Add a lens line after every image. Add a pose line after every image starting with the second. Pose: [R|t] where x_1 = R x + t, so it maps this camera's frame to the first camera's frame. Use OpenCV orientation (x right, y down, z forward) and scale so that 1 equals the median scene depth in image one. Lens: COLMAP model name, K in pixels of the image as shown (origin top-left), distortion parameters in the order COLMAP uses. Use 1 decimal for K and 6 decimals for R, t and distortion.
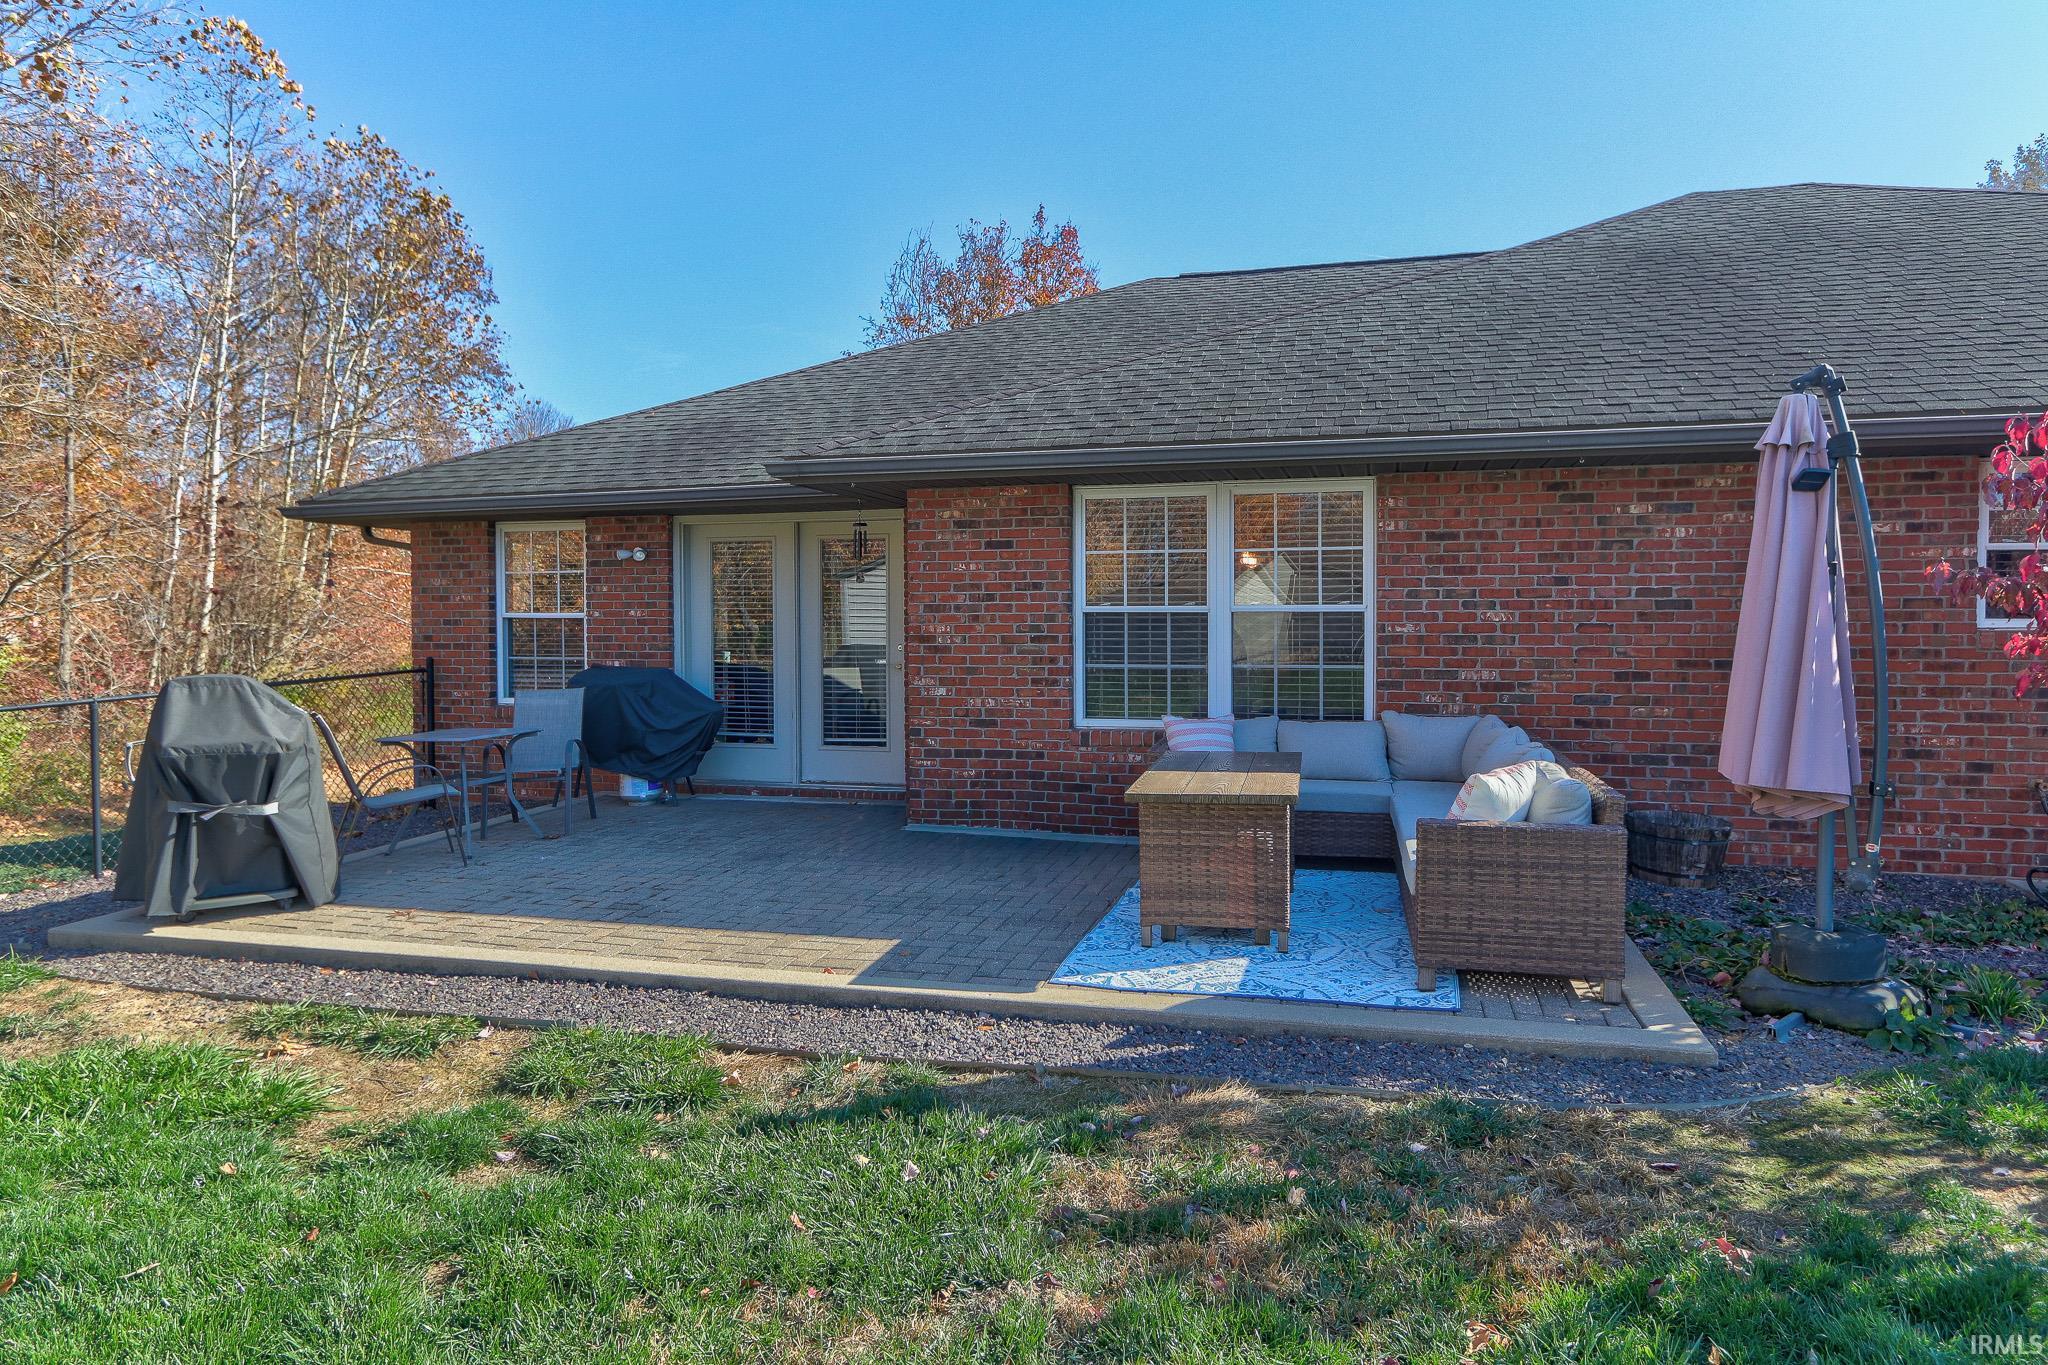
lens RADIAL K [[1205.0, 0, 1051.0], [0, 1205.0, 651.2], [0, 0, 1]] dist [-0.015119, -0.000331]
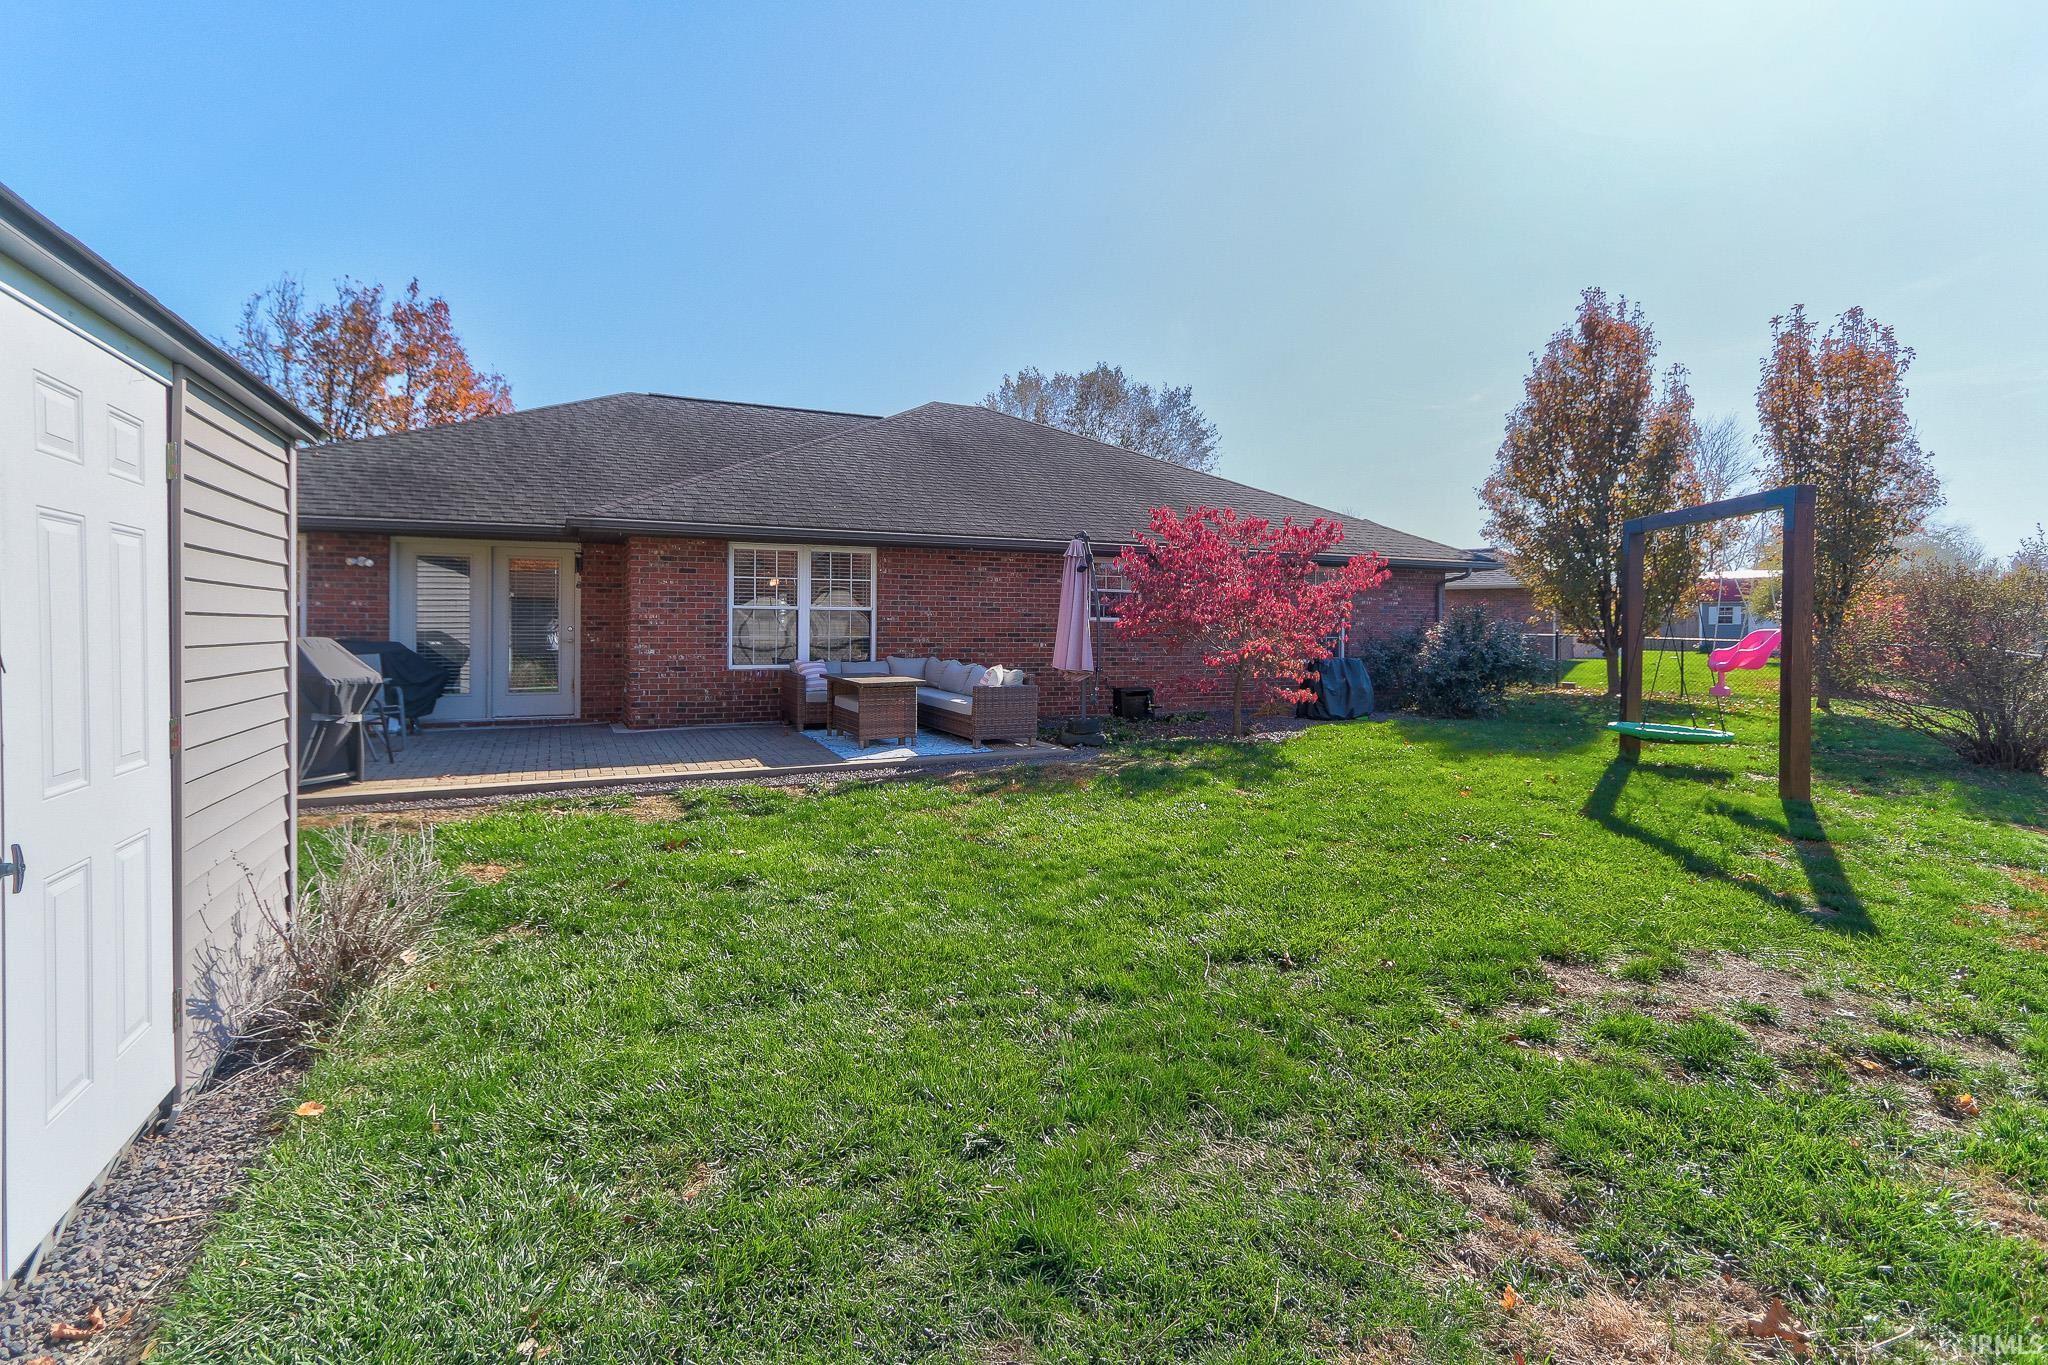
lens RADIAL K [[951.3, 0, 994.0], [0, 951.3, 627.0], [0, 0, 1]] dist [0.004811, -0.000838]
pose [[0.768980, 0.007489, 0.639229, -0.602077], [0.007621, 0.999753, -0.020881, 0.030325], [-0.639228, 0.020928, 0.768733, -0.398551]]
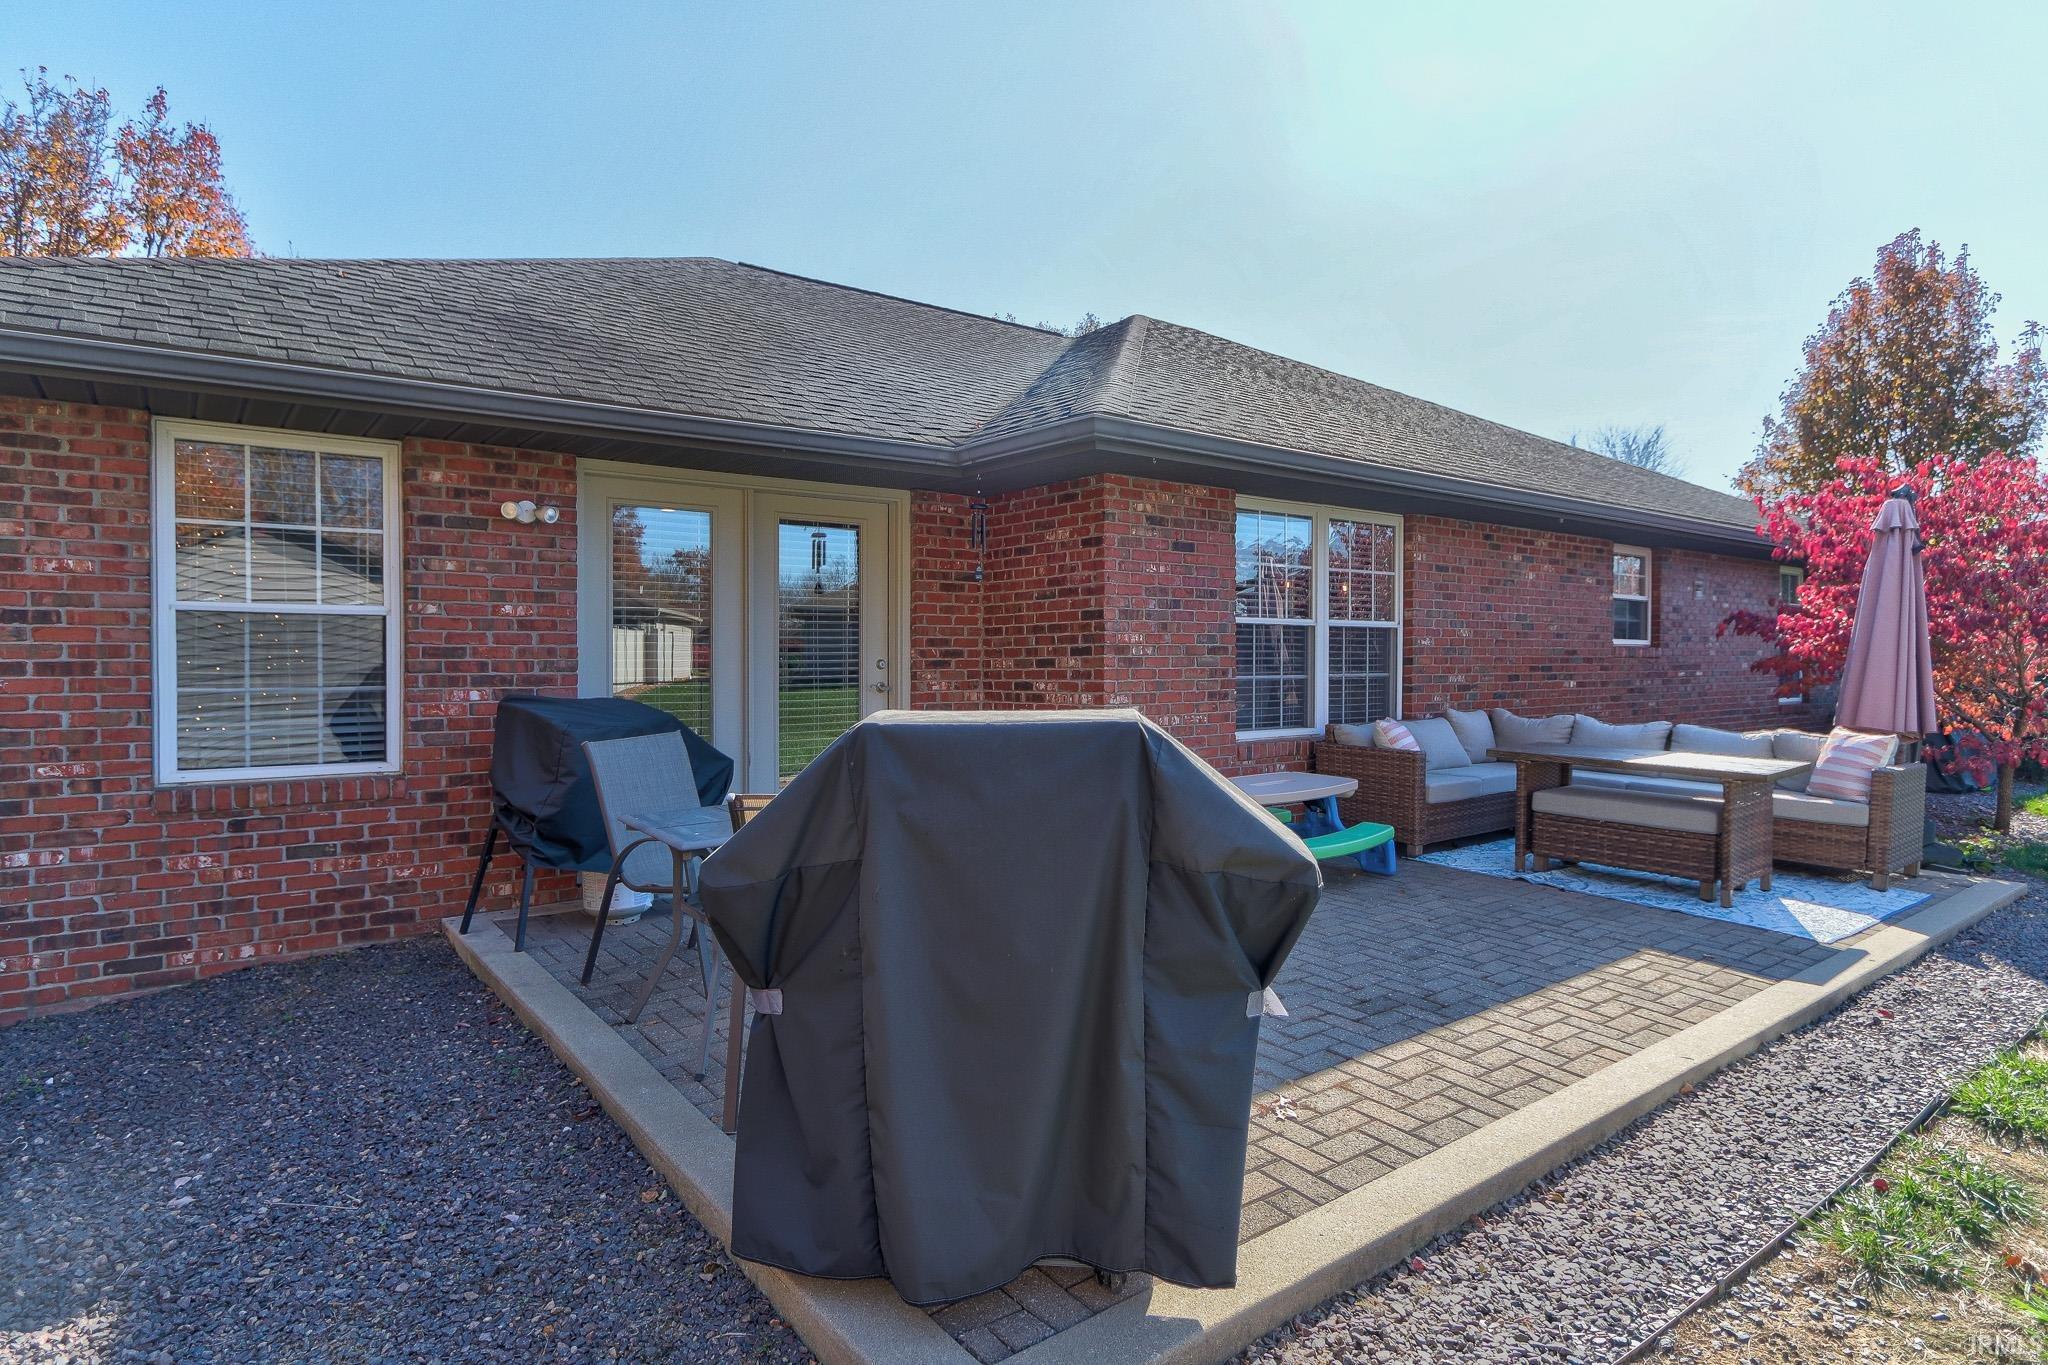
lens RADIAL K [[1109.0, 0, 1015.1], [0, 1109.0, 679.5], [0, 0, 1]] dist [-0.004799, 0.000007]
pose [[0.619019, -0.014546, 0.785241, -0.778642], [0.017594, 0.999834, 0.004651, 0.006082], [-0.785179, 0.010936, 0.619173, 0.575374]]
